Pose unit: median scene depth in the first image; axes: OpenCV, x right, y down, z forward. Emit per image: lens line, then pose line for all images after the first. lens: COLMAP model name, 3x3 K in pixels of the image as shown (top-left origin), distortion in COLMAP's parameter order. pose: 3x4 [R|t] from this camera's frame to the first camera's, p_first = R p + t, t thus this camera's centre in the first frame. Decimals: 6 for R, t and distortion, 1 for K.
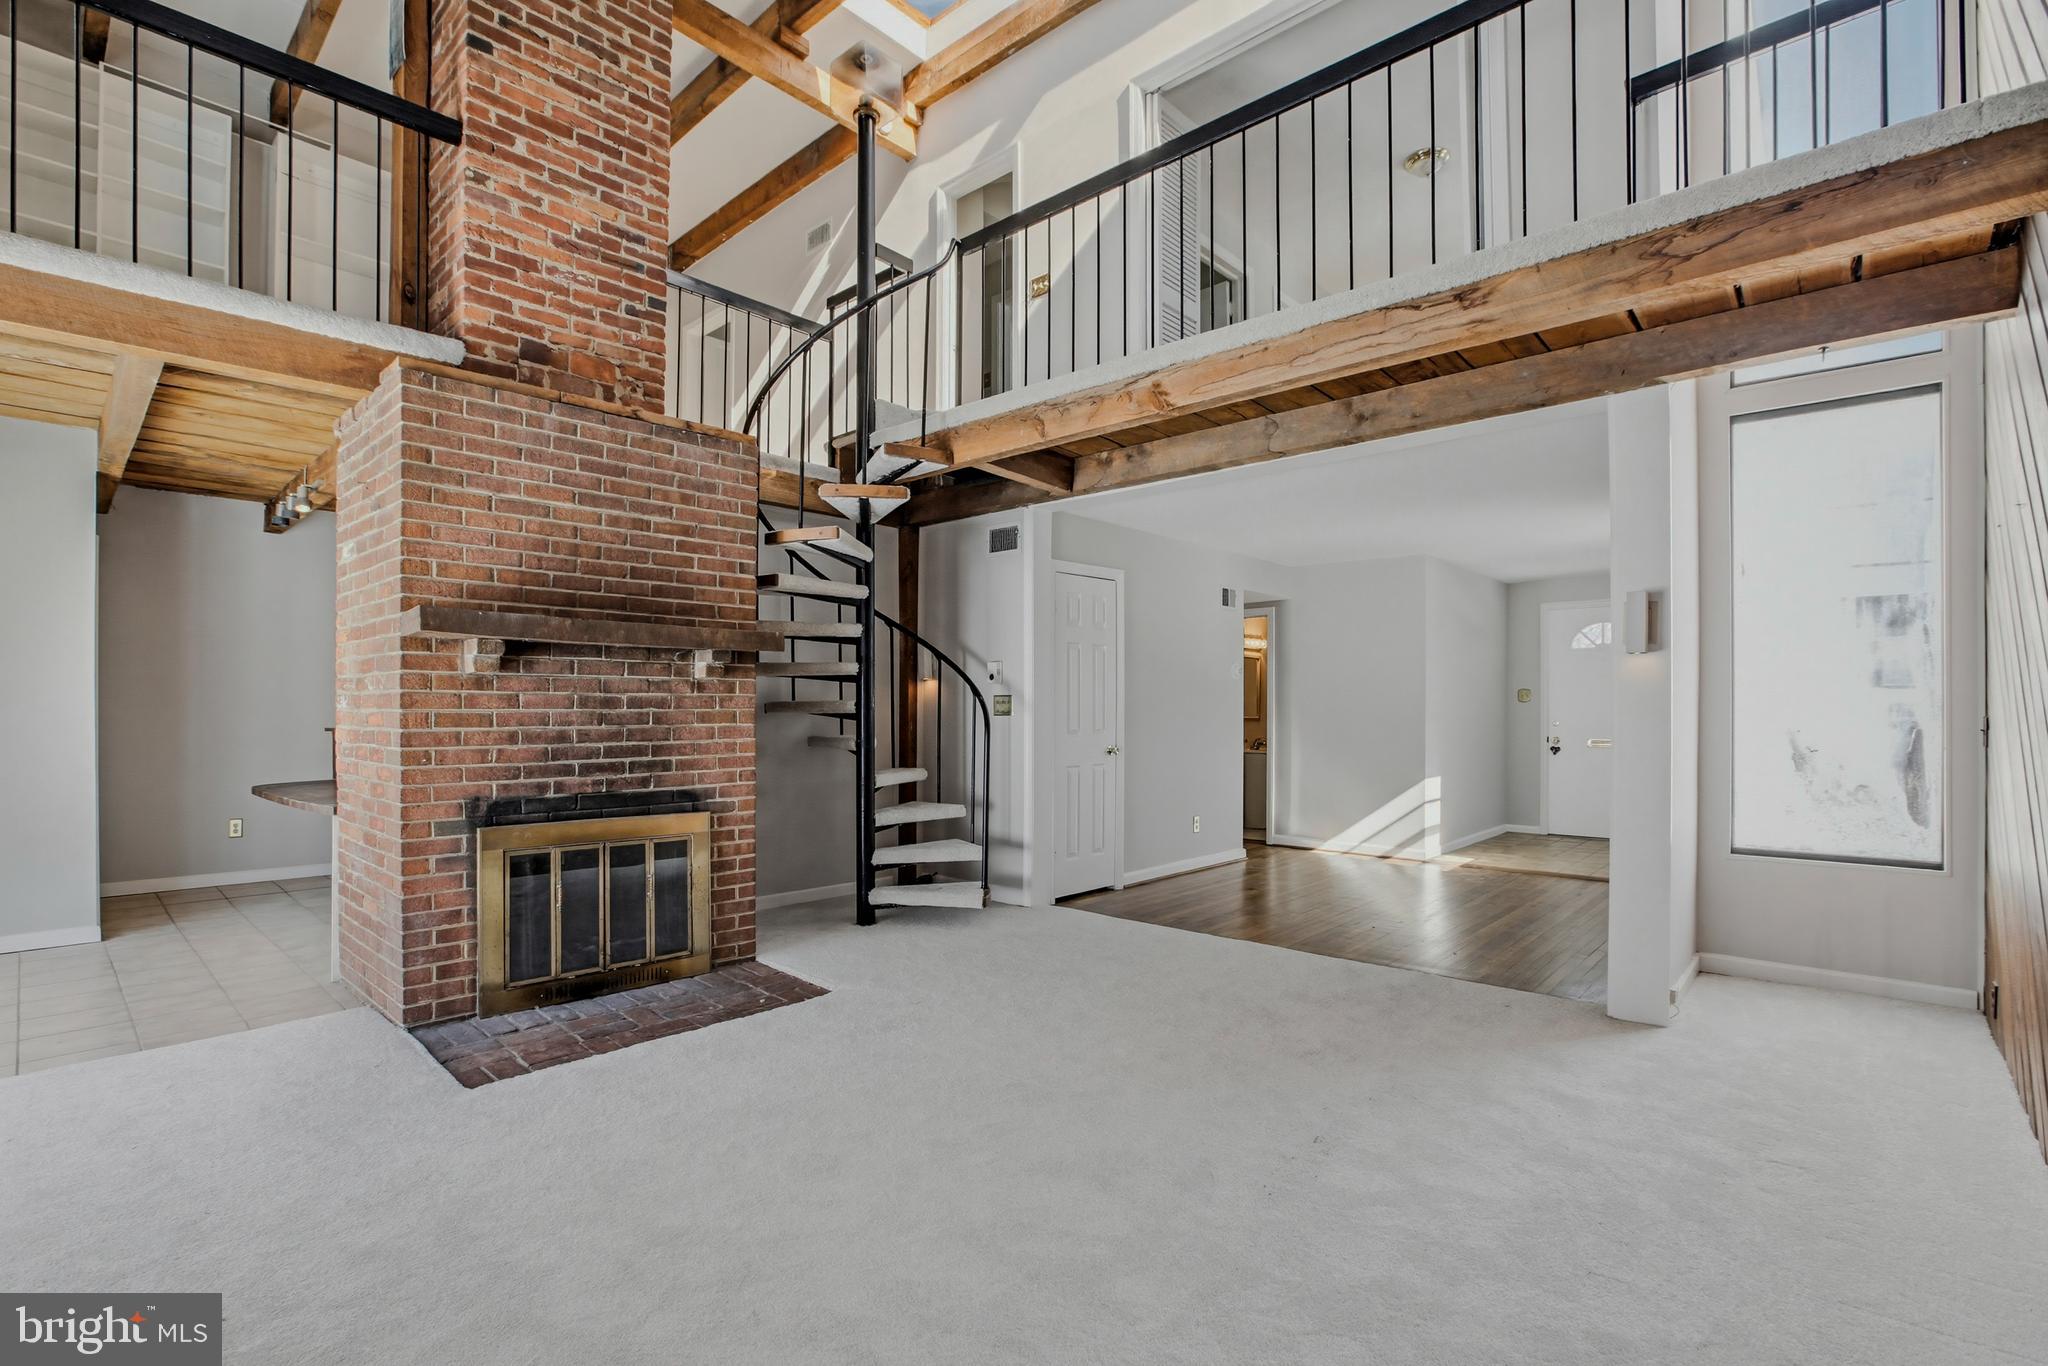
lens RADIAL K [[926.9, 0, 1015.5], [0, 926.9, 708.5], [0, 0, 1]] dist [-0.038642, 0.010112]
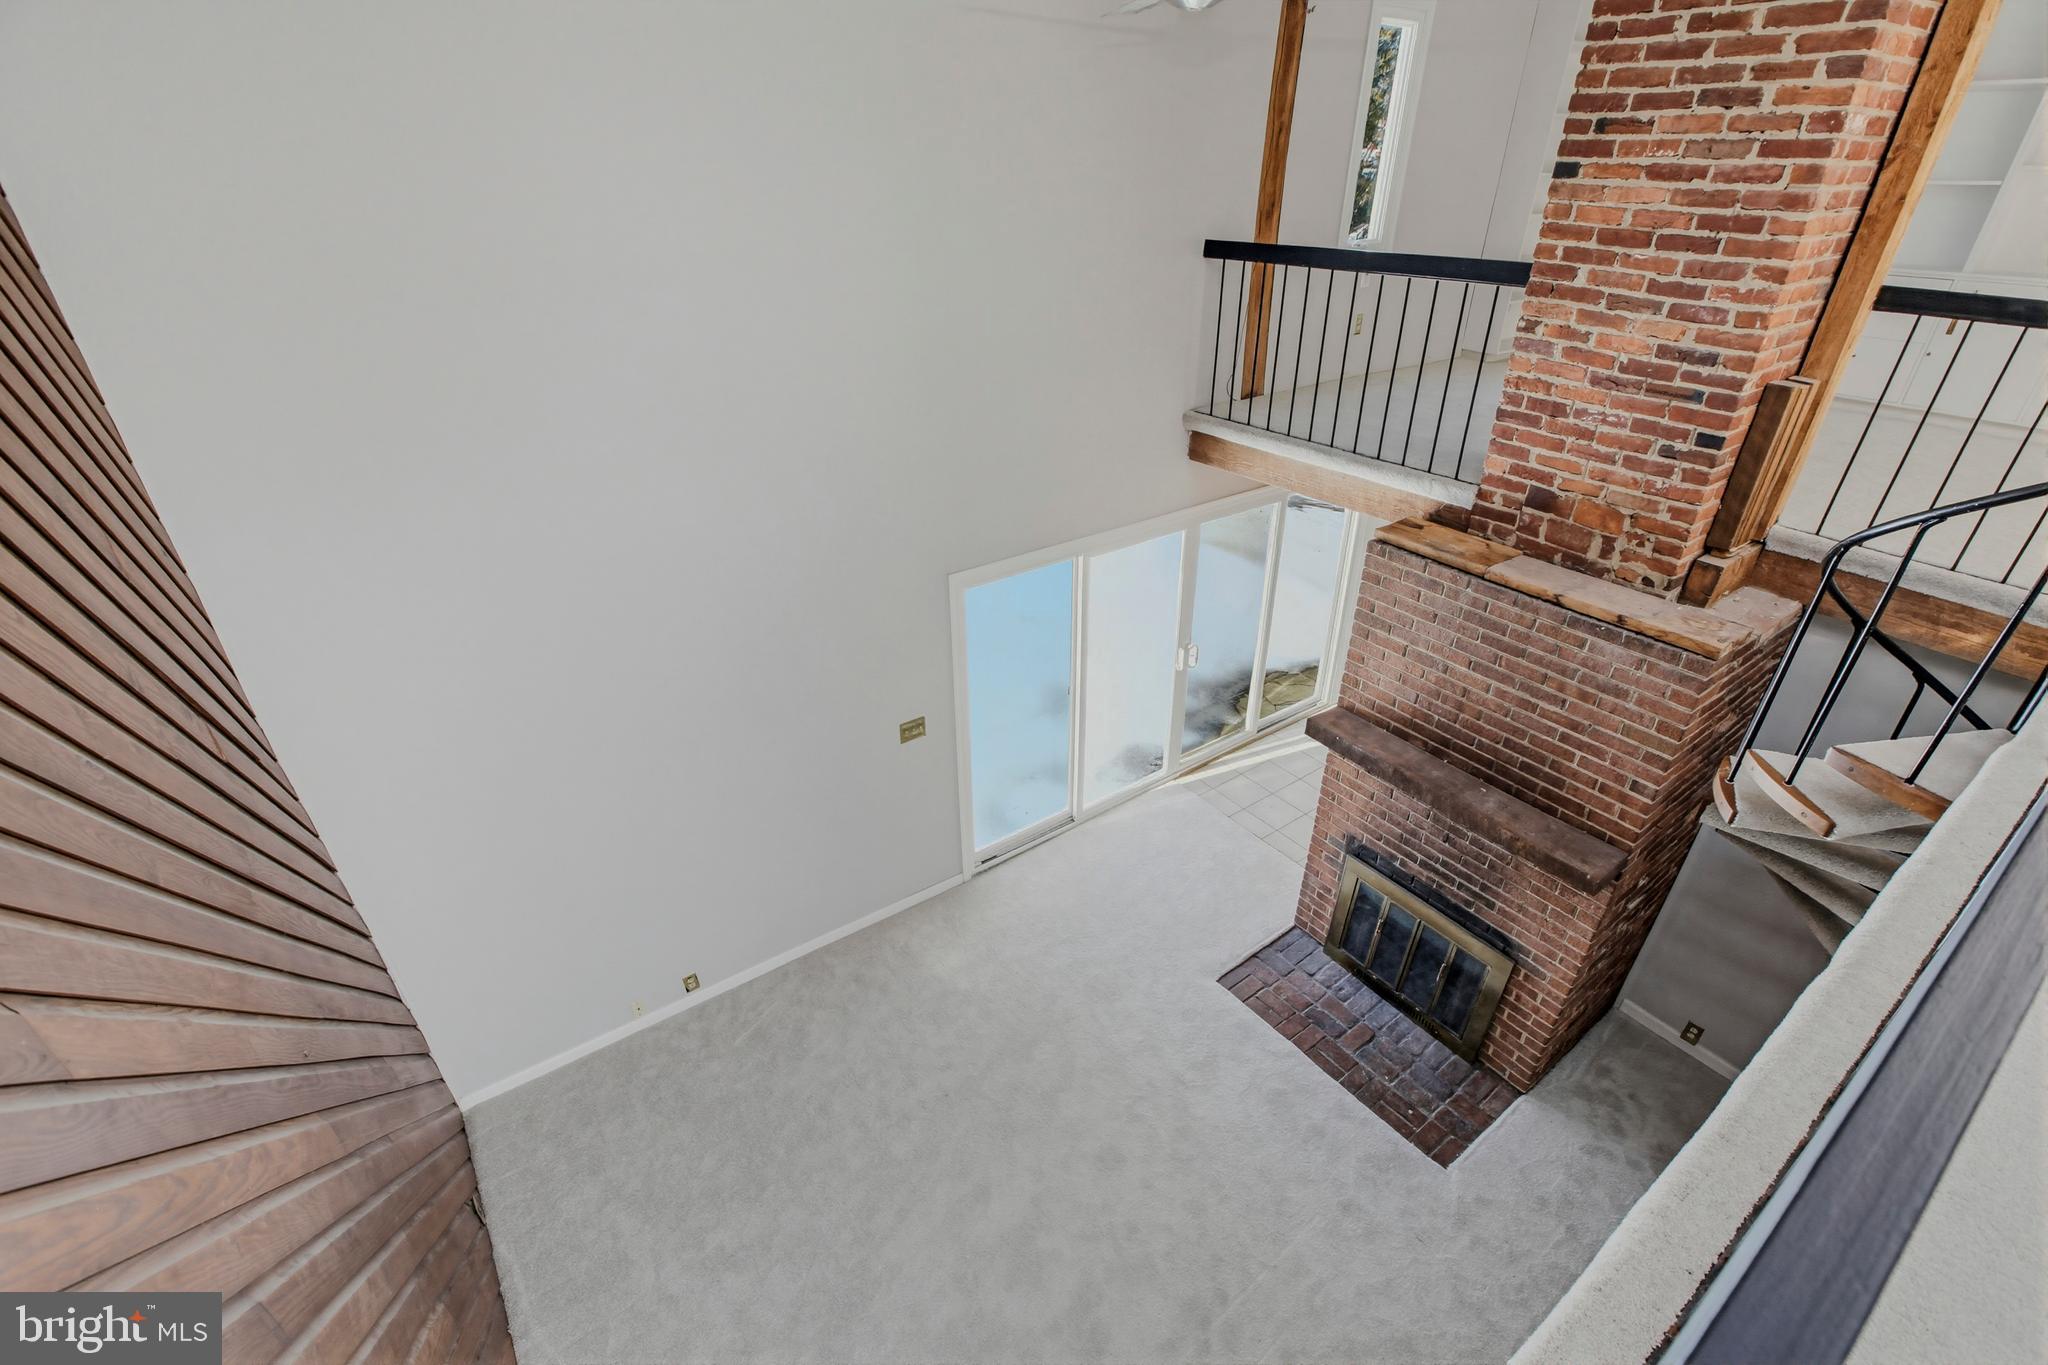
lens RADIAL K [[926.9, 0, 1015.5], [0, 926.9, 708.0], [0, 0, 1]] dist [-0.038642, 0.010112]
pose [[-0.199123, 0.506037, -0.839212, 0.522734], [0.002751, 0.856646, 0.515897, -0.700661], [0.979971, 0.100418, -0.171970, 0.630489]]
